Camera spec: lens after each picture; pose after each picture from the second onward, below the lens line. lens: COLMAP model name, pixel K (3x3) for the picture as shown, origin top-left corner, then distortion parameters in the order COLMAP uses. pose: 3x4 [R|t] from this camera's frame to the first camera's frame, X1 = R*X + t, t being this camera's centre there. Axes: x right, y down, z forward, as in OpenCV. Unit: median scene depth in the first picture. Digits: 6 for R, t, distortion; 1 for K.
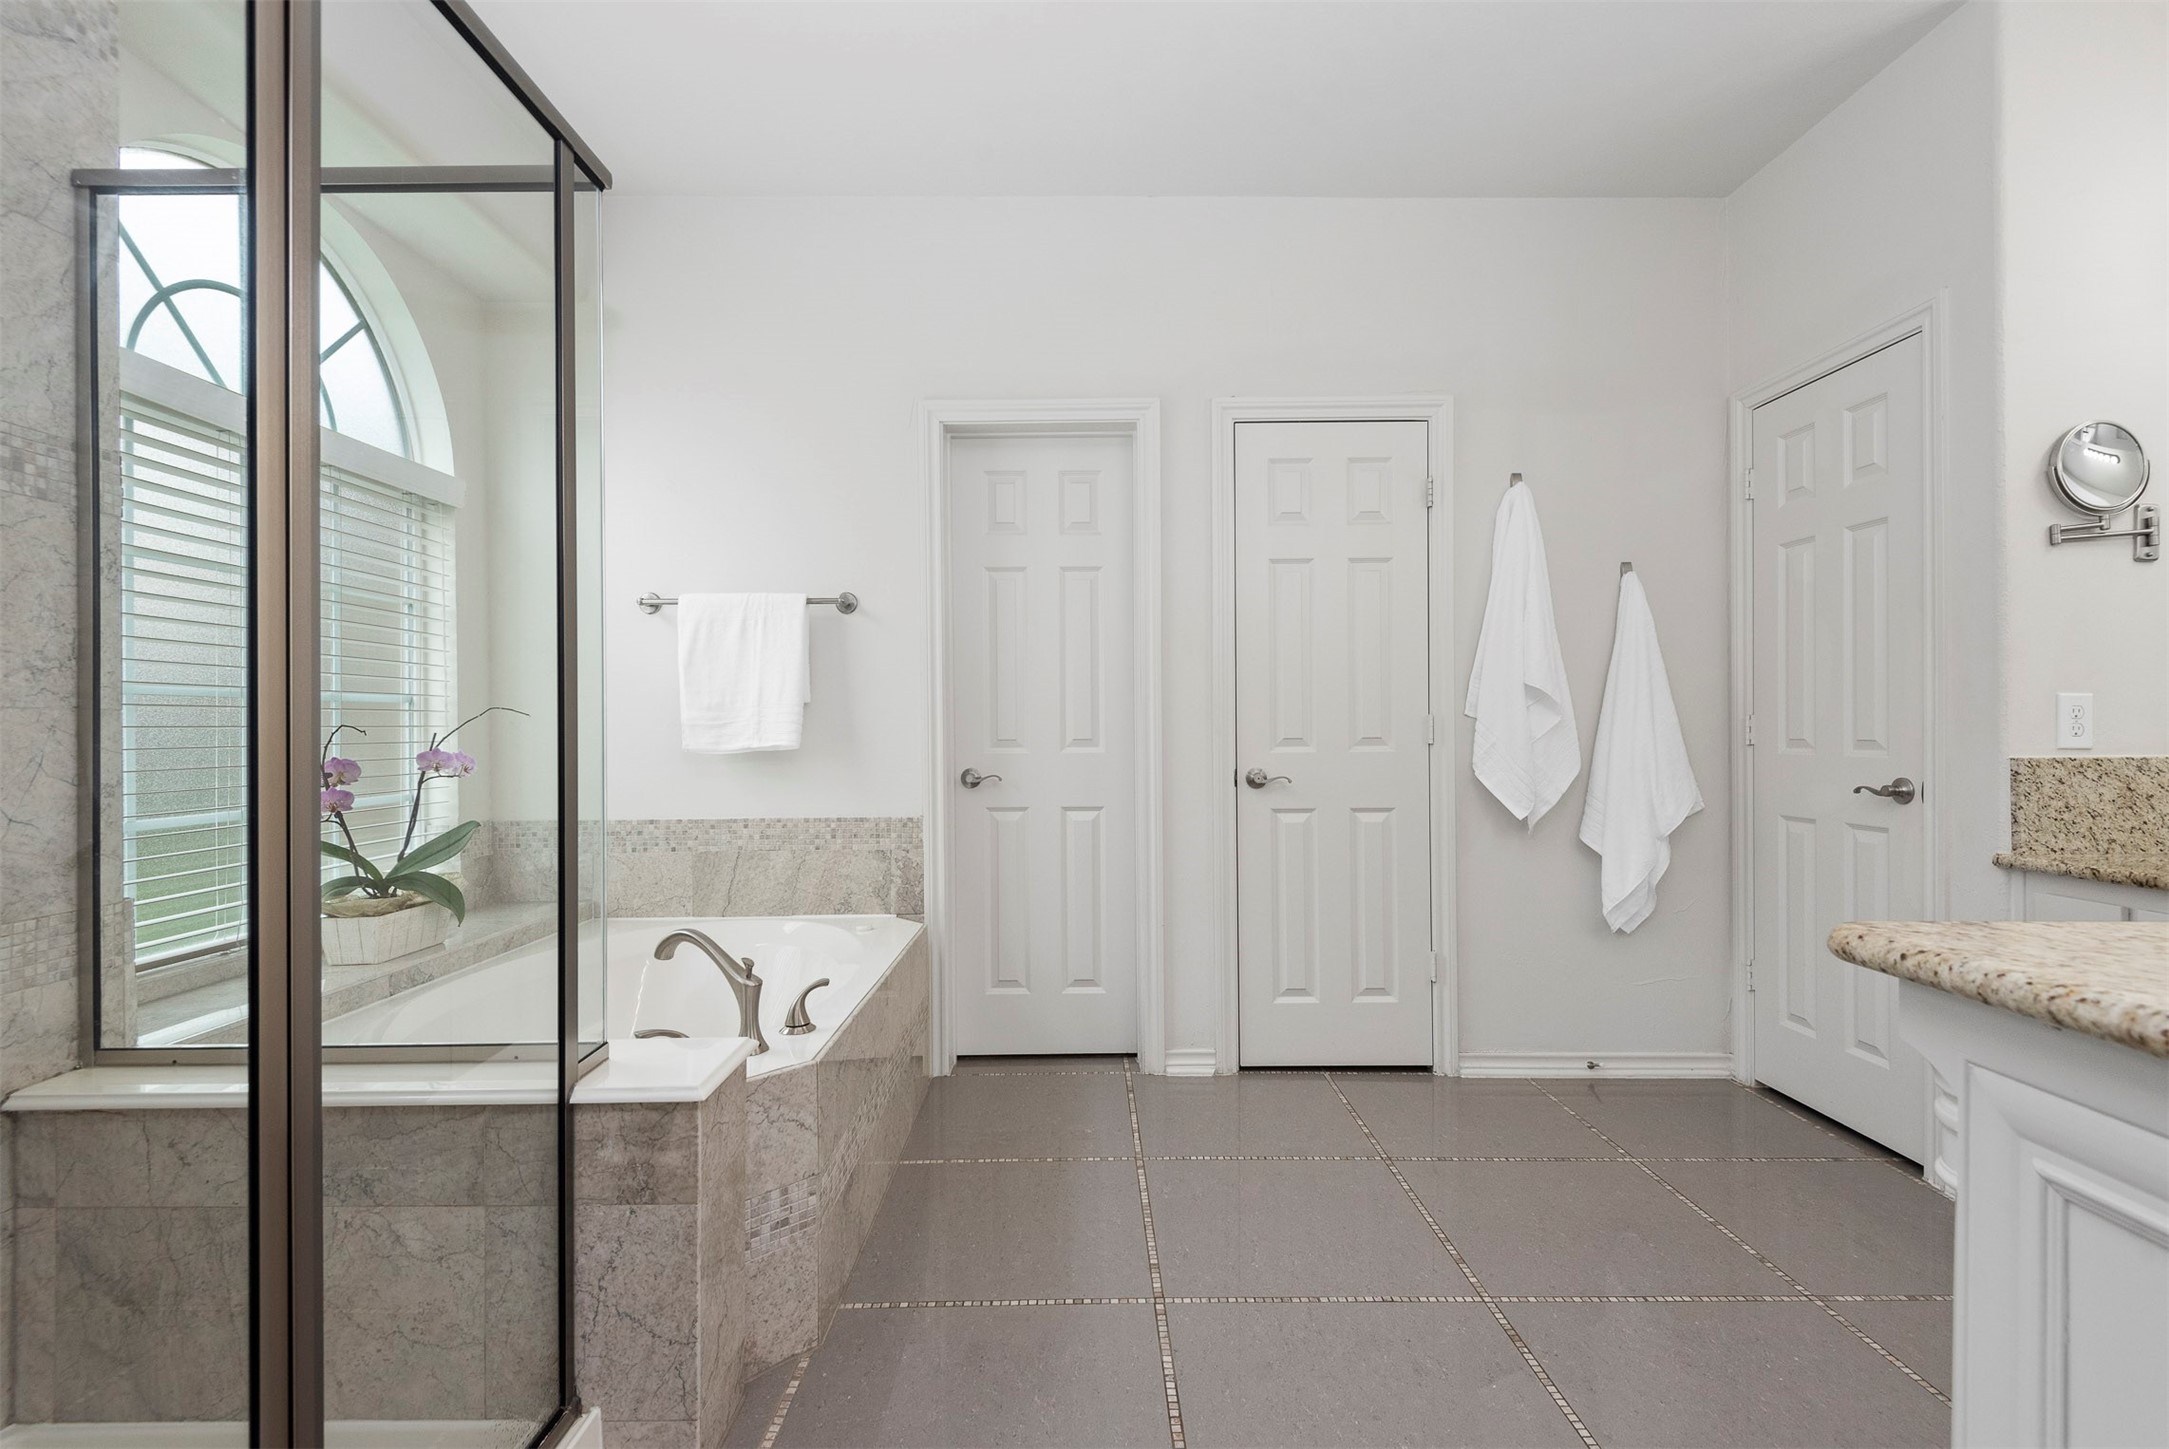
lens RADIAL K [[997.7, 0, 1084.5], [0, 997.7, 724.5], [0, 0, 1]] dist [0.000838, -0.000506]
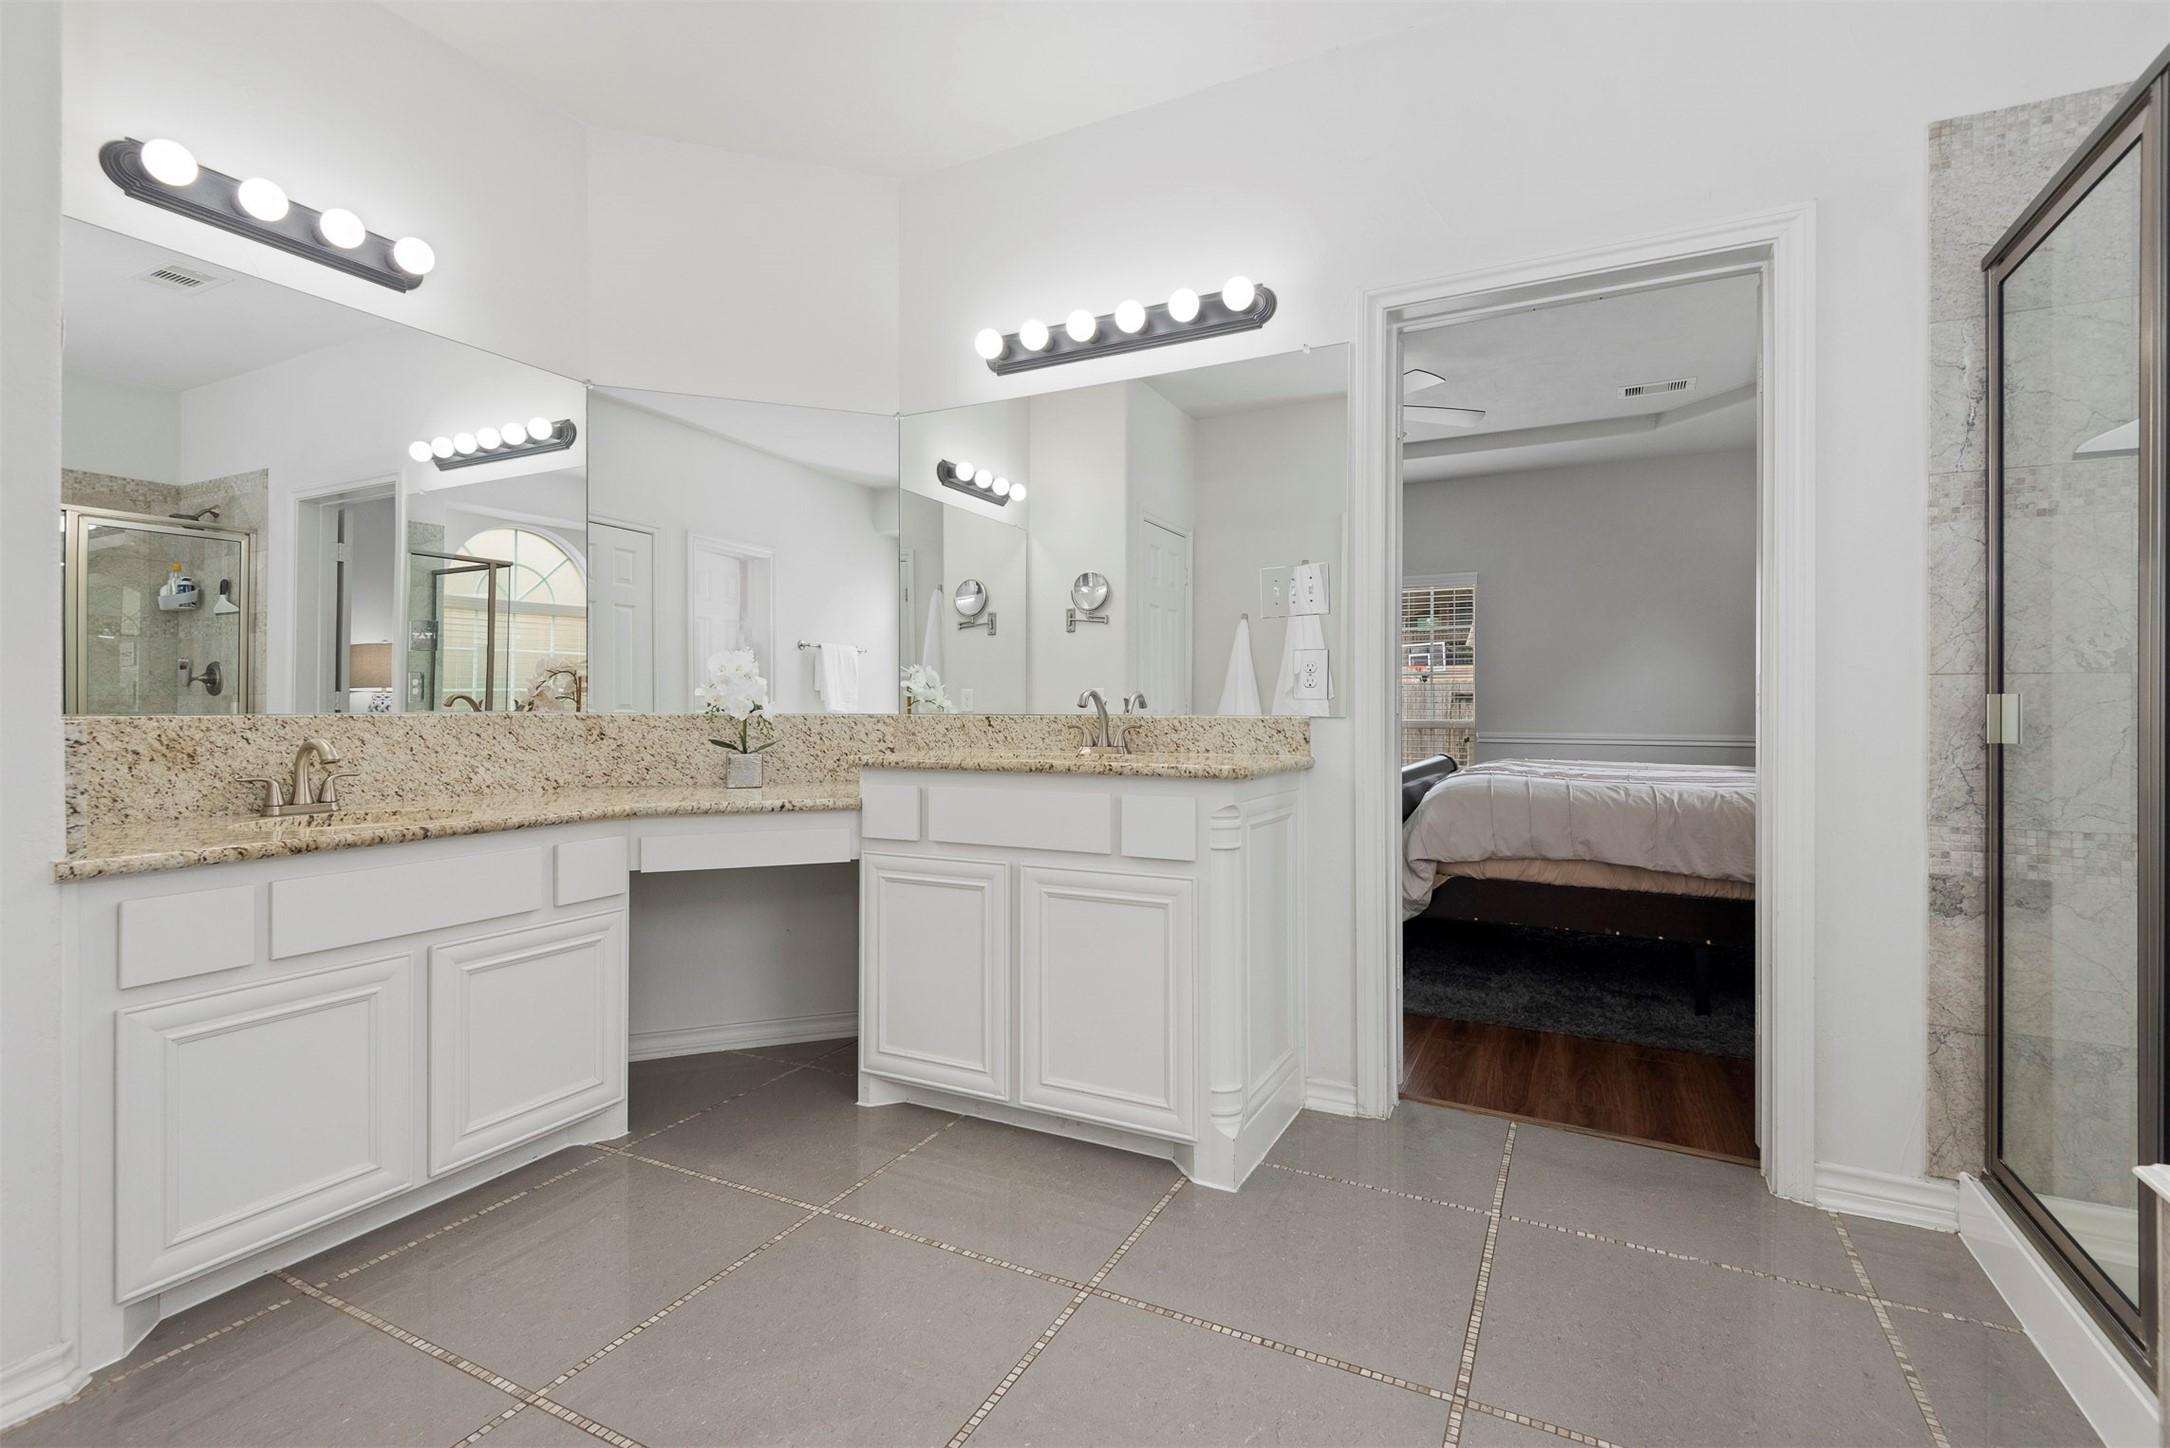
lens RADIAL K [[980.9, 0, 1087.1], [0, 980.9, 716.3], [0, 0, 1]] dist [0.032074, -0.019654]
pose [[-0.886038, -0.001024, 0.463612, -0.010766], [-0.002410, 0.999994, -0.002398, 0.028637], [-0.463607, -0.003242, -0.886035, 1.204581]]
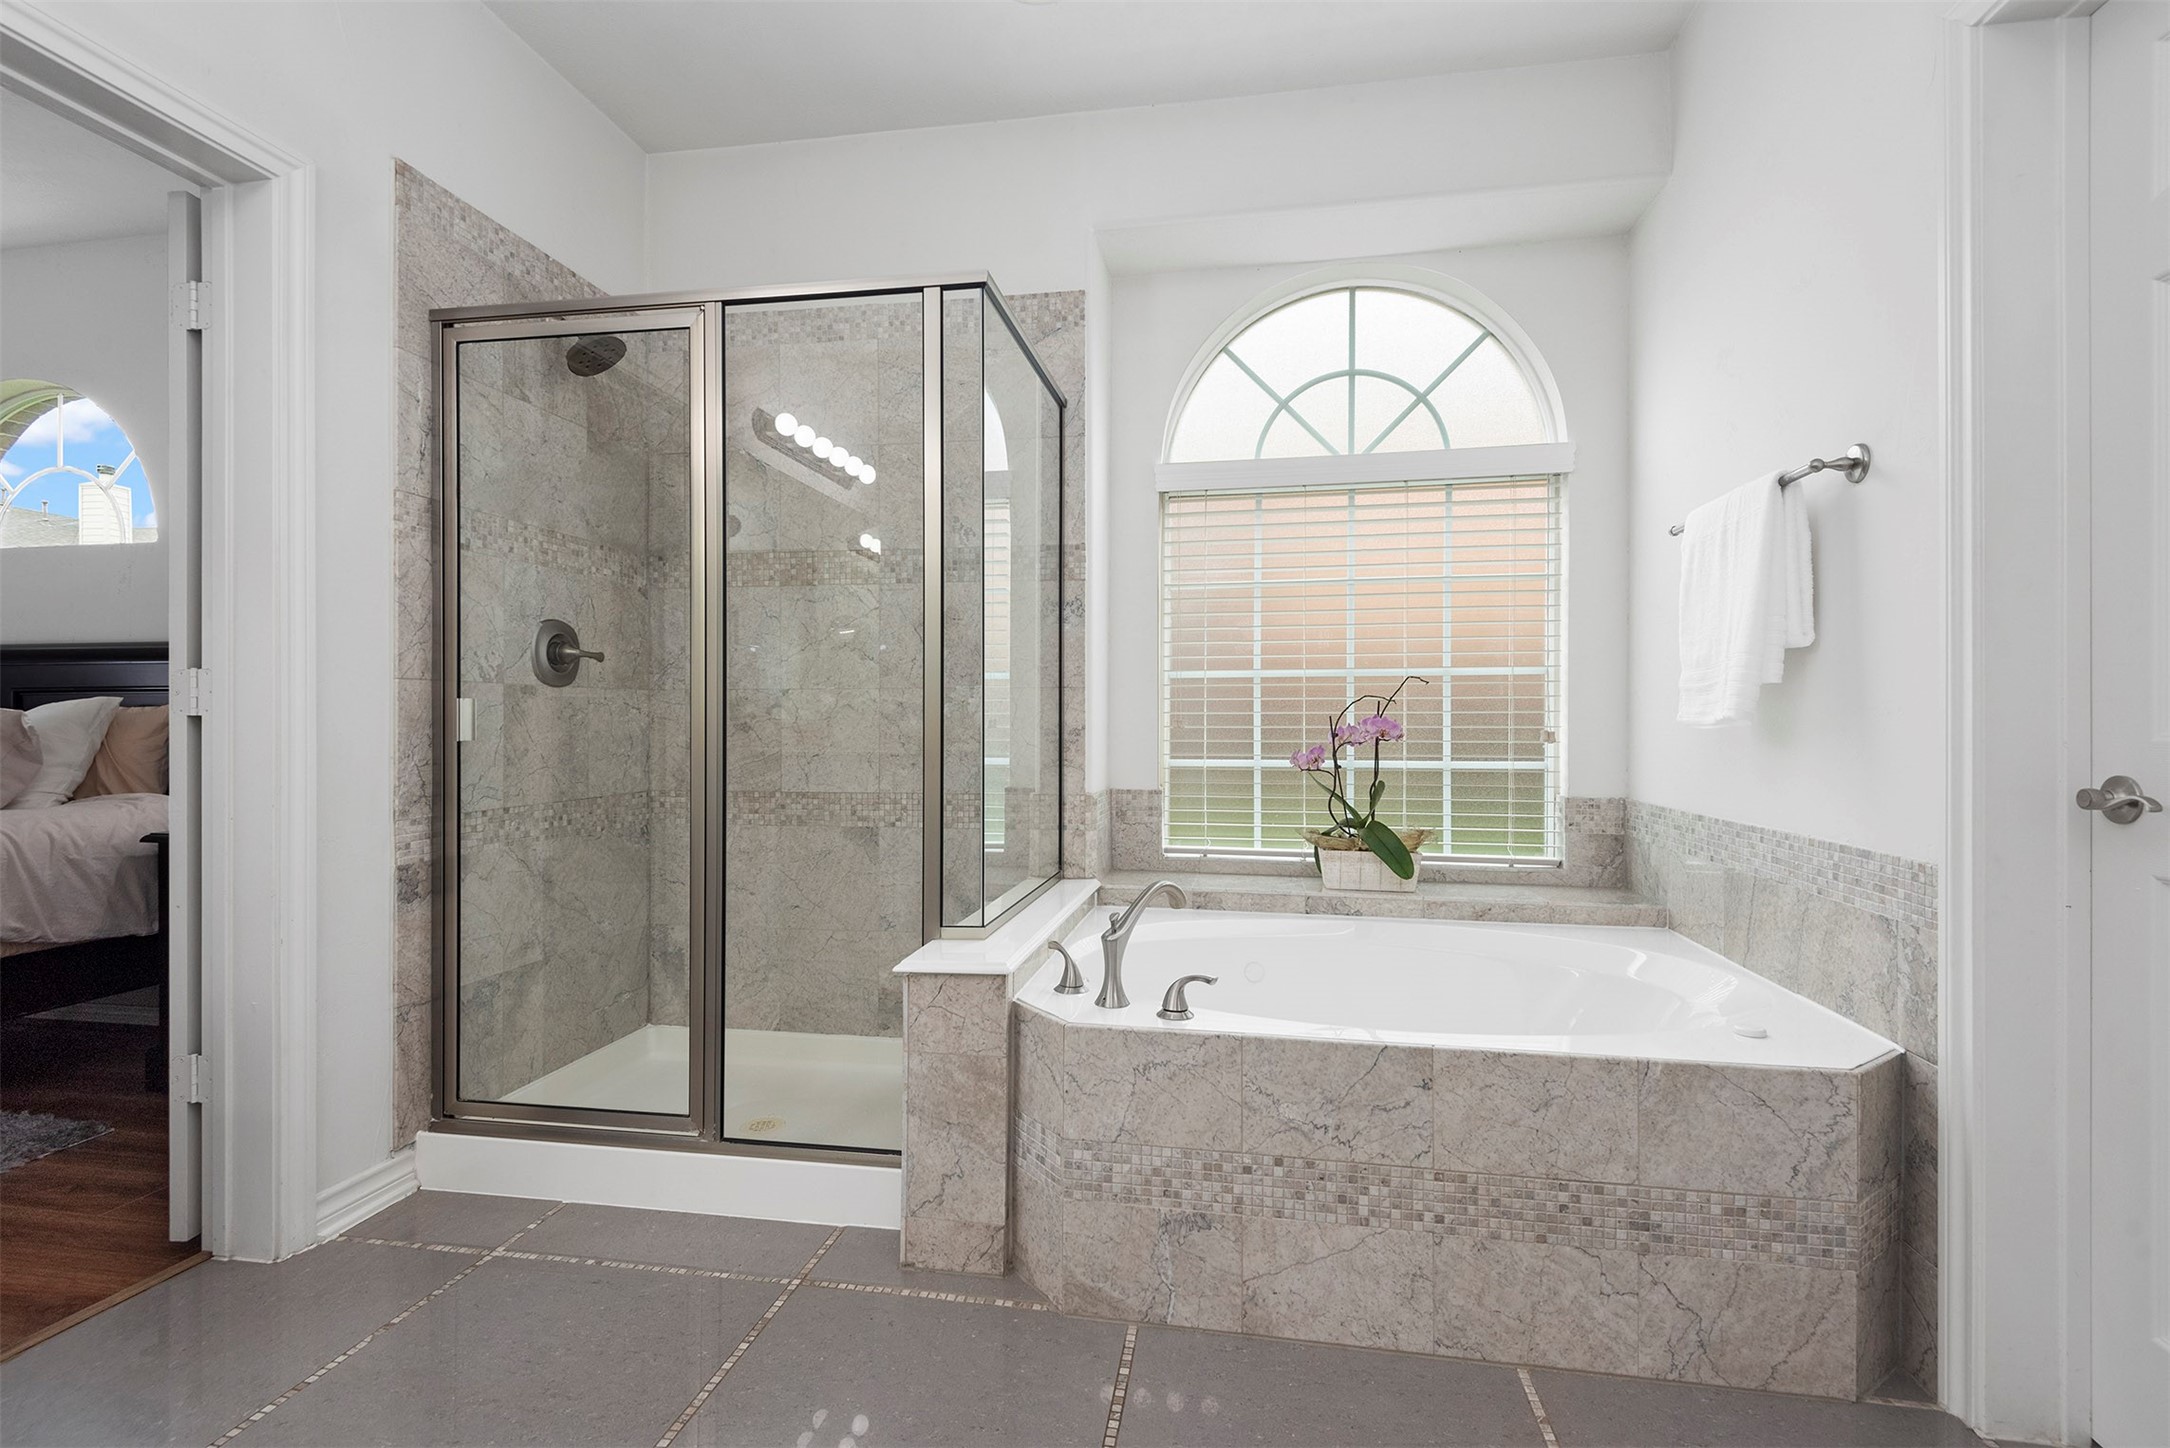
lens RADIAL K [[980.9, 0, 1087.1], [0, 980.9, 716.3], [0, 0, 1]] dist [0.032074, -0.019654]
pose [[-0.182675, 0.003080, -0.983169, 0.513300], [0.002811, 0.999993, 0.002610, 0.022868], [0.983169, -0.002287, -0.182682, 0.899239]]
